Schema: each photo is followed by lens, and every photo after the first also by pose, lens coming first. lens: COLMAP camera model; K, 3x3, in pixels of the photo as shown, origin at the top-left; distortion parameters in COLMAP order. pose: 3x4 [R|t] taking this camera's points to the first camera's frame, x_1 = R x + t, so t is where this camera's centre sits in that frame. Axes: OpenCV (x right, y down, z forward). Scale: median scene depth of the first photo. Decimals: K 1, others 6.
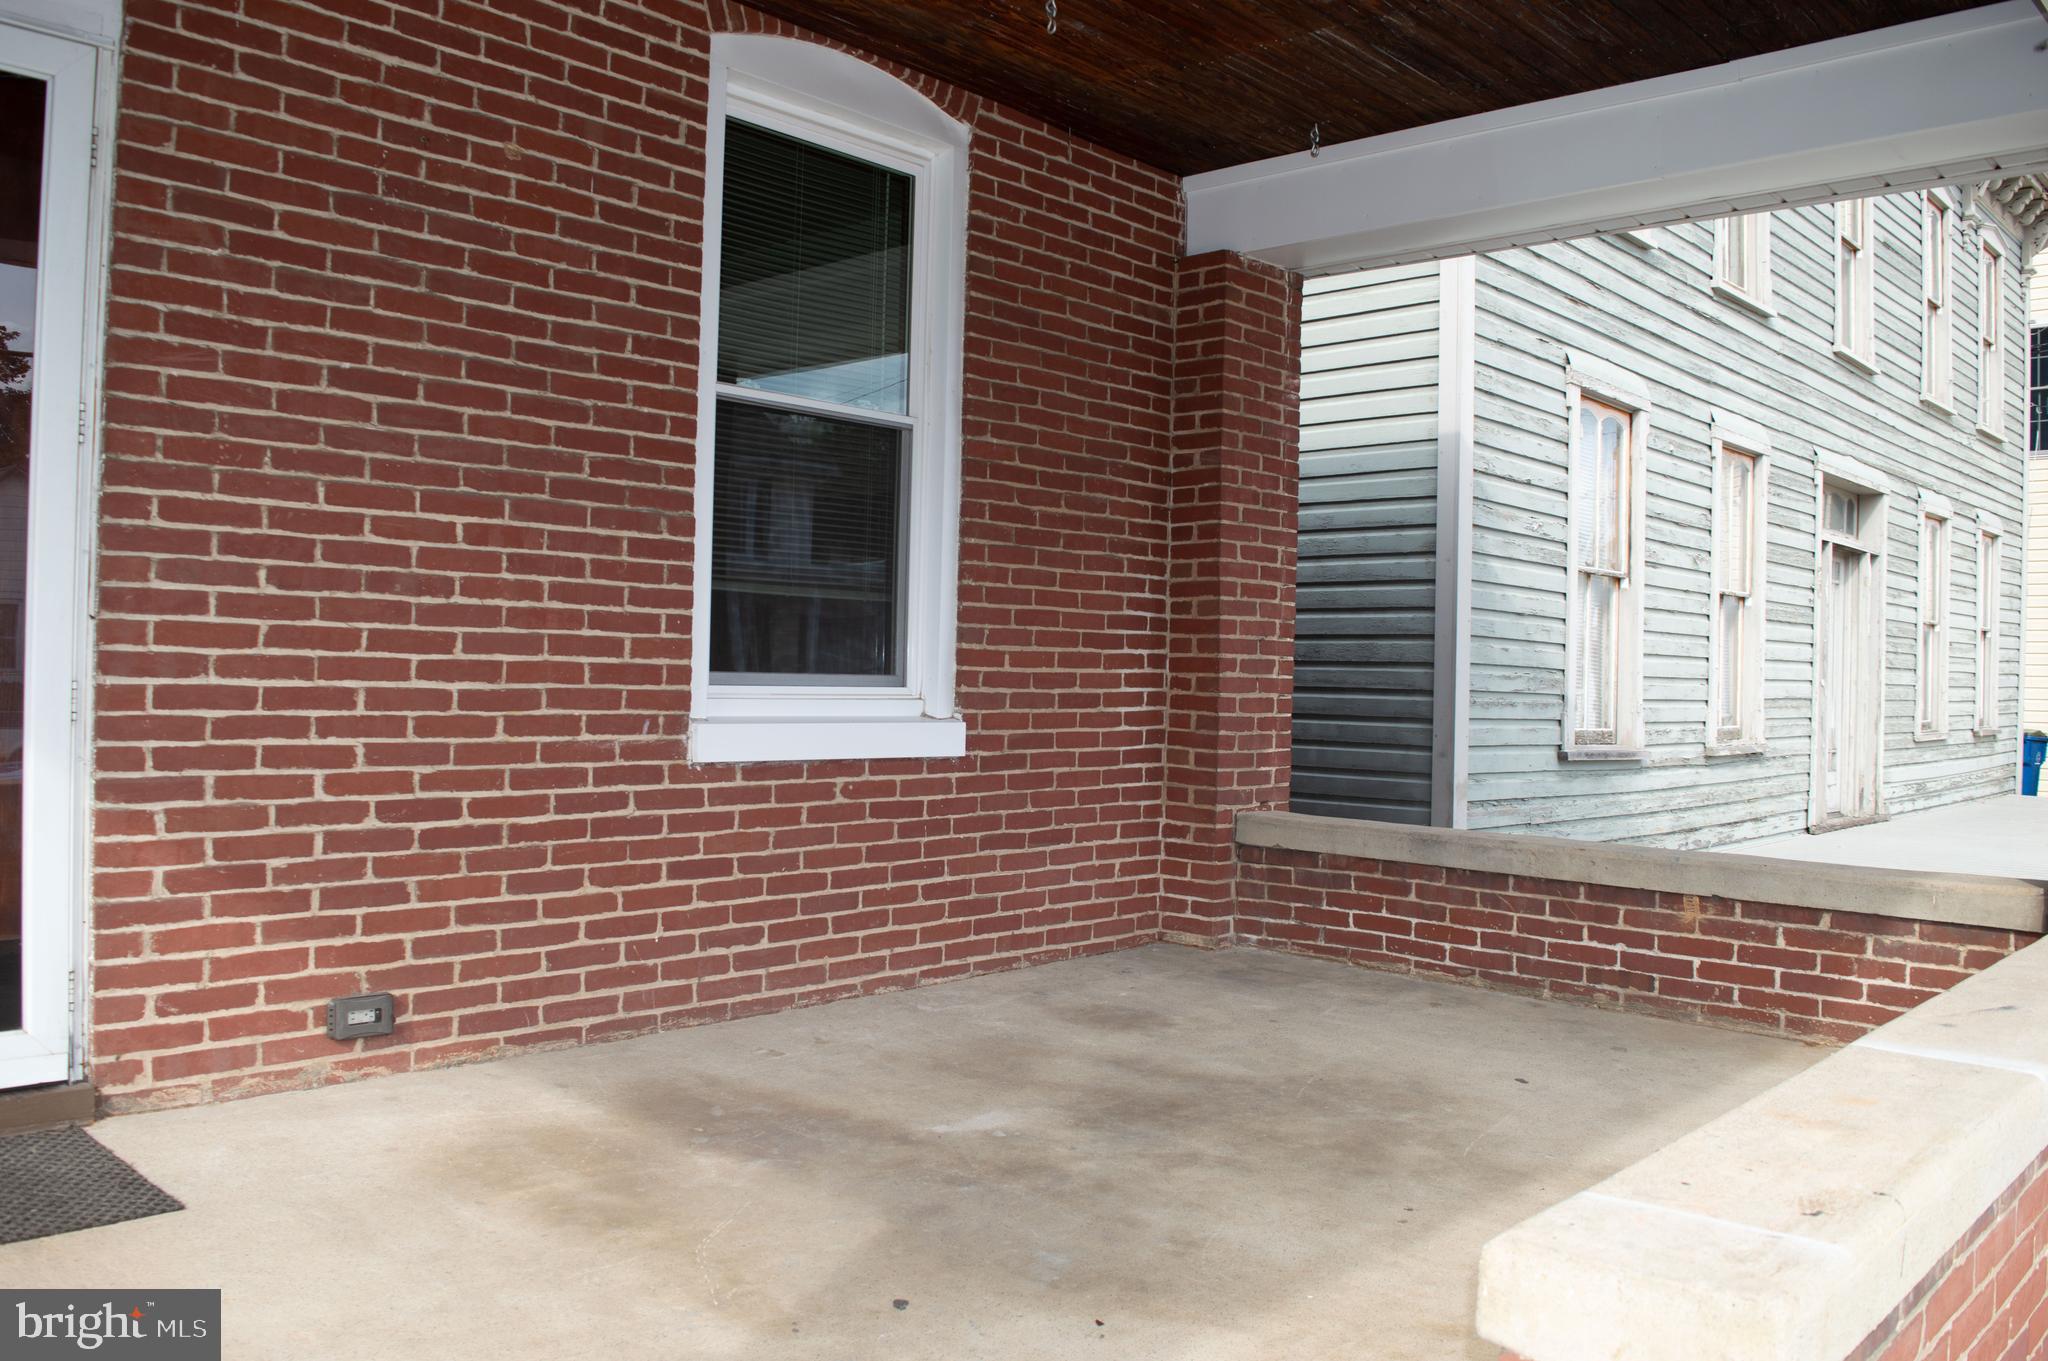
lens RADIAL K [[1627.6, 0, 1019.1], [0, 1627.6, 678.7], [0, 0, 1]] dist [-0.096624, 0.022107]
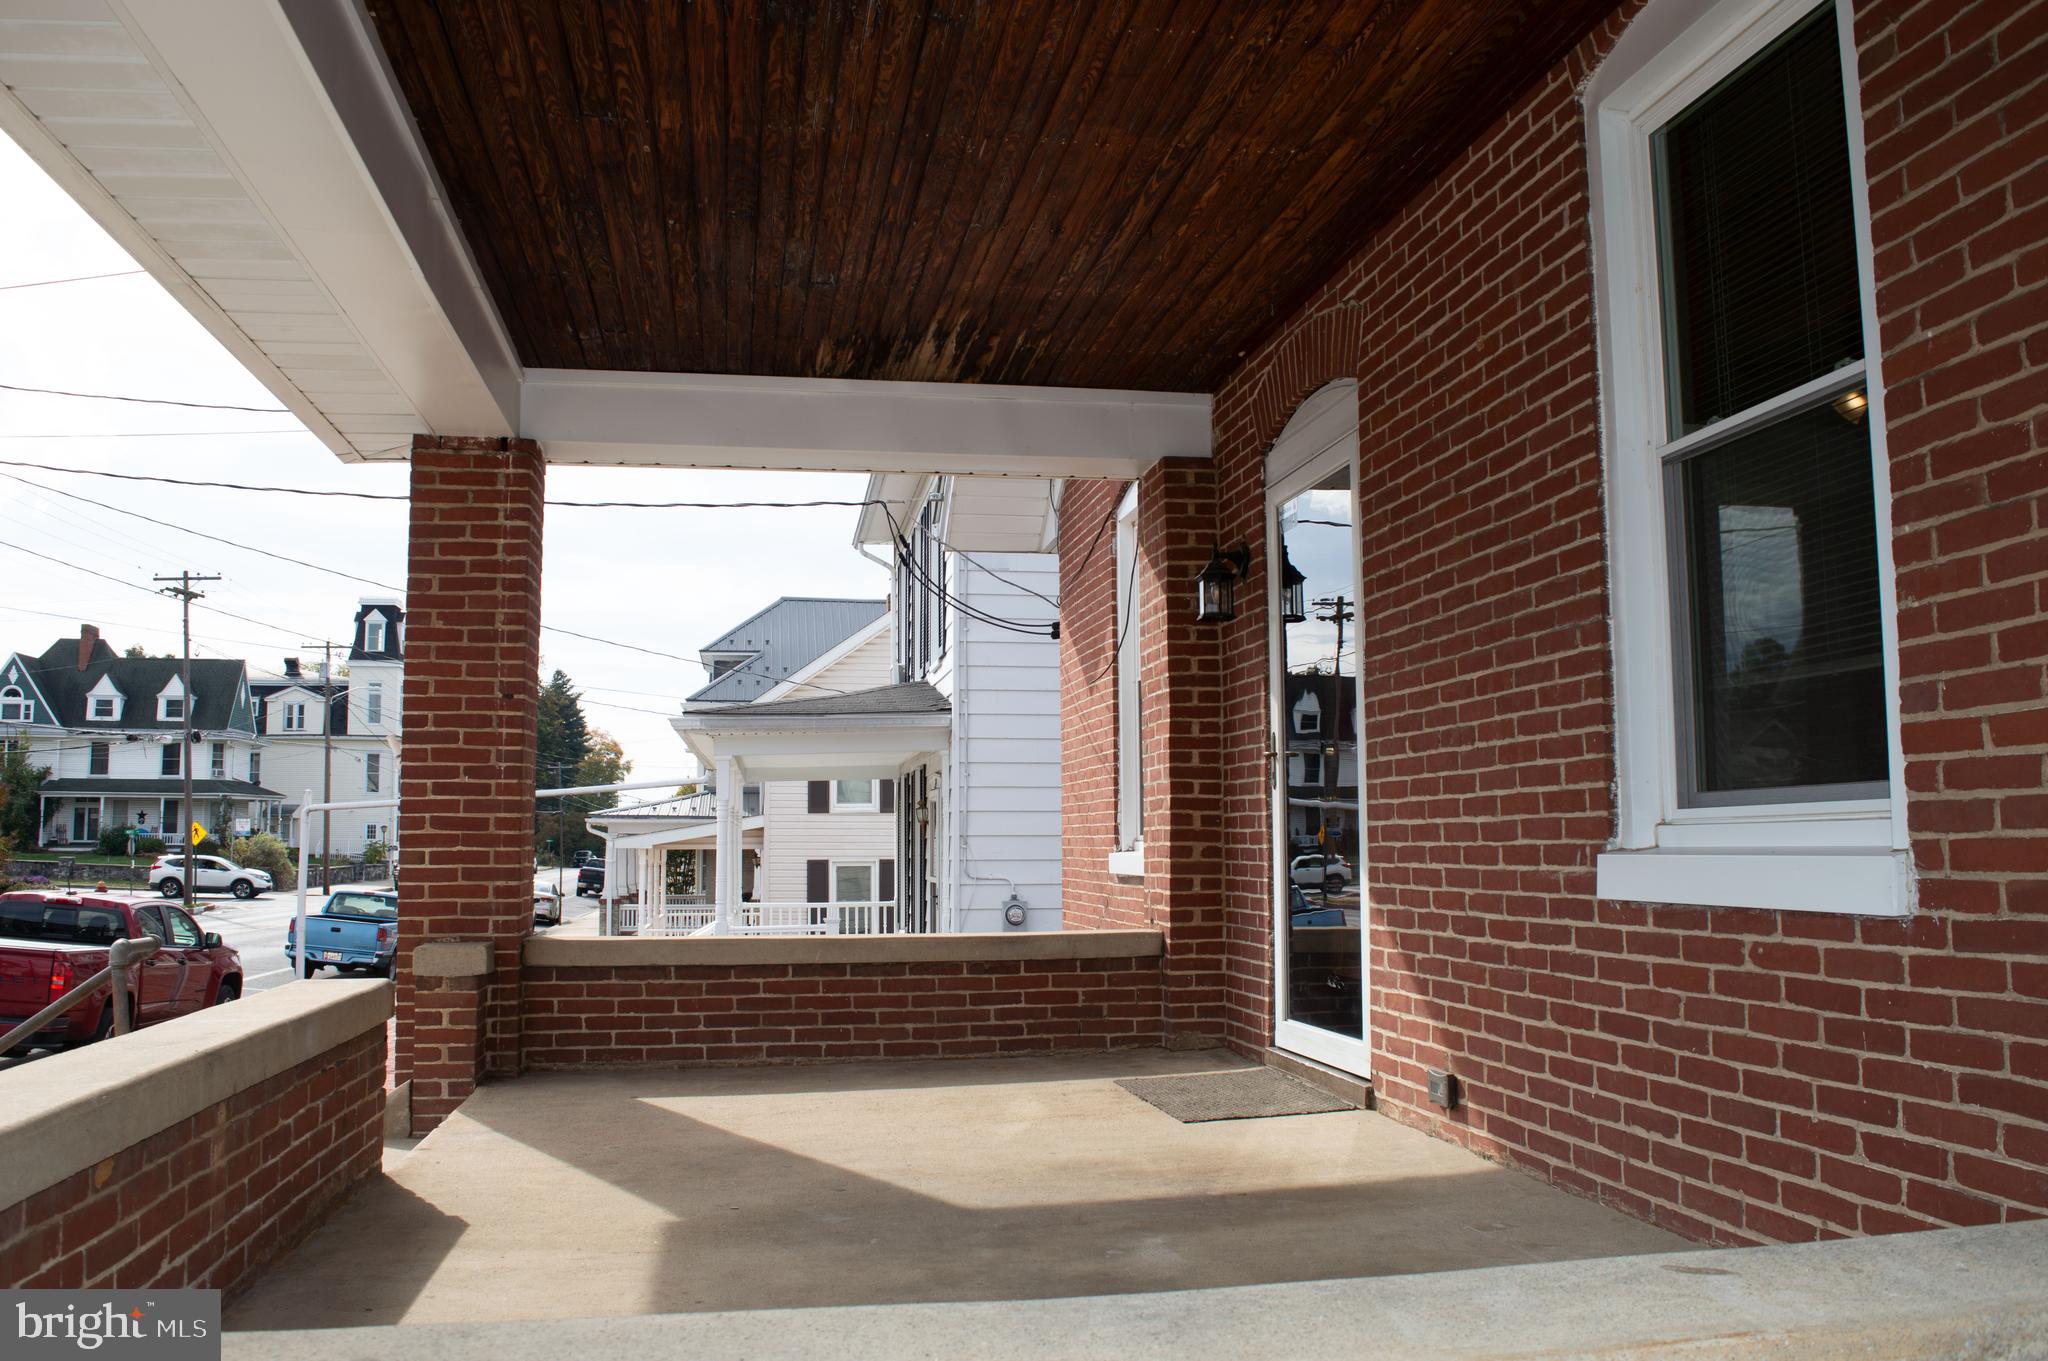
lens RADIAL K [[1627.6, 0, 1024.7], [0, 1627.6, 687.3], [0, 0, 1]] dist [-0.096624, 0.022107]
pose [[-0.600578, -0.099557, -0.793344, 0.631238], [-0.013335, 0.993327, -0.114558, 0.038494], [0.799455, -0.058222, -0.597898, 1.177871]]
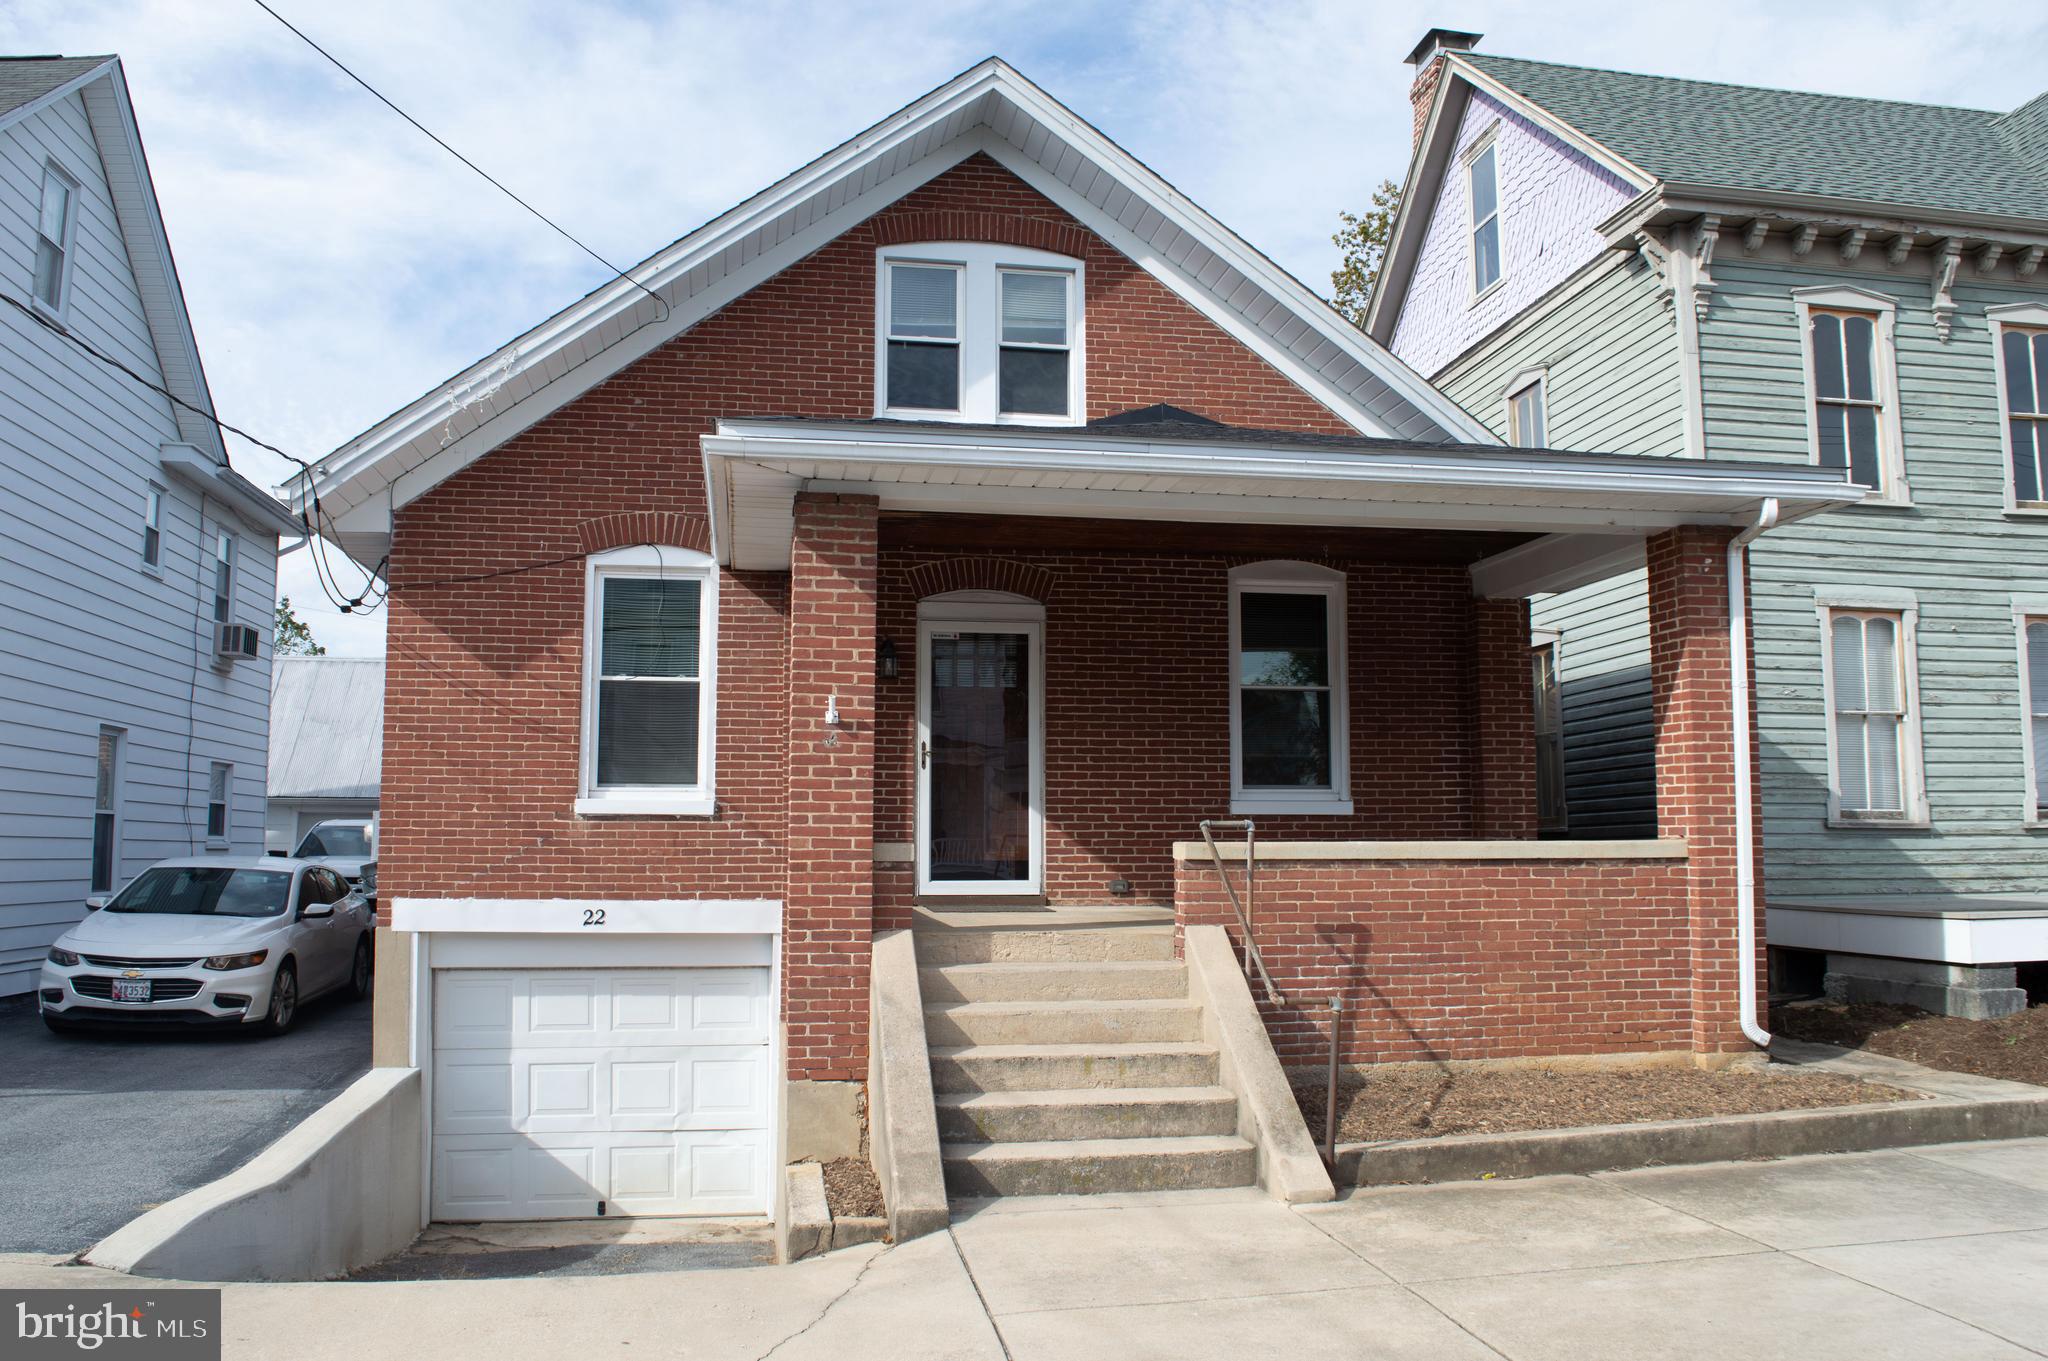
lens RADIAL K [[1627.6, 0, 1033.0], [0, 1627.6, 678.6], [0, 0, 1]] dist [-0.096624, 0.022107]
pose [[0.793410, -0.088742, -0.602184, 1.227888], [0.017956, 0.992297, -0.122575, 0.150852], [0.608423, 0.086439, 0.788892, -1.476030]]
